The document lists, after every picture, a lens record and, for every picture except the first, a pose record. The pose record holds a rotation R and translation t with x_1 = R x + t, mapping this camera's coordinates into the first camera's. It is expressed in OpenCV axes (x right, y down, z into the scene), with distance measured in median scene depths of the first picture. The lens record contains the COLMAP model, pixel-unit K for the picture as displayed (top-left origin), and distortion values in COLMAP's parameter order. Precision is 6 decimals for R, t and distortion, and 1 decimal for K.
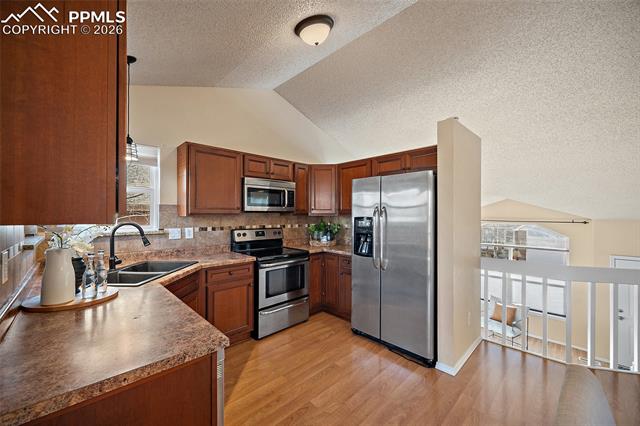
lens RADIAL K [[251.2, 0, 318.2], [0, 251.2, 214.3], [0, 0, 1]] dist [-0.000784, -0.000095]
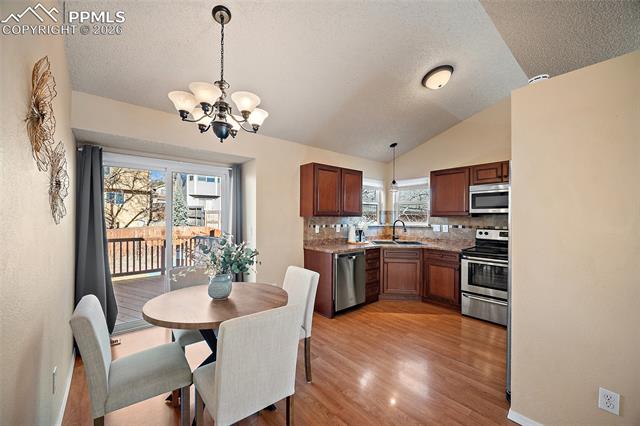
lens RADIAL K [[251.2, 0, 318.2], [0, 251.2, 214.3], [0, 0, 1]] dist [-0.000784, -0.000095]
pose [[-0.065400, -0.013694, -0.997765, 1.014046], [-0.005026, 0.999898, -0.013394, 0.013561], [0.997846, 0.004138, -0.065462, 0.335590]]
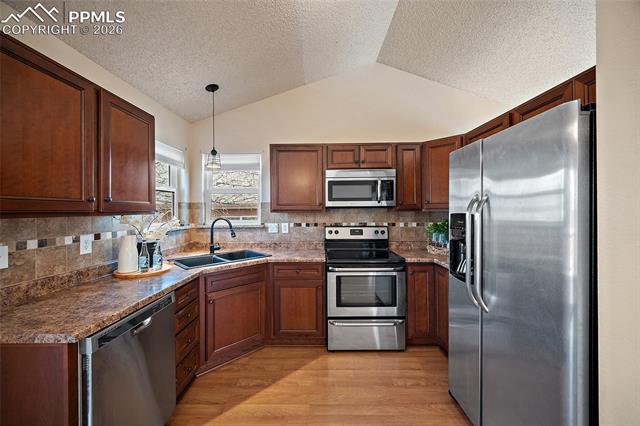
lens RADIAL K [[252.5, 0, 316.0], [0, 252.5, 210.9], [0, 0, 1]] dist [-0.000780, -0.000111]
pose [[0.709125, -0.005071, -0.705065, 0.343225], [0.008412, 0.999964, 0.001268, 0.000848], [0.705033, -0.006830, 0.709142, 0.317637]]
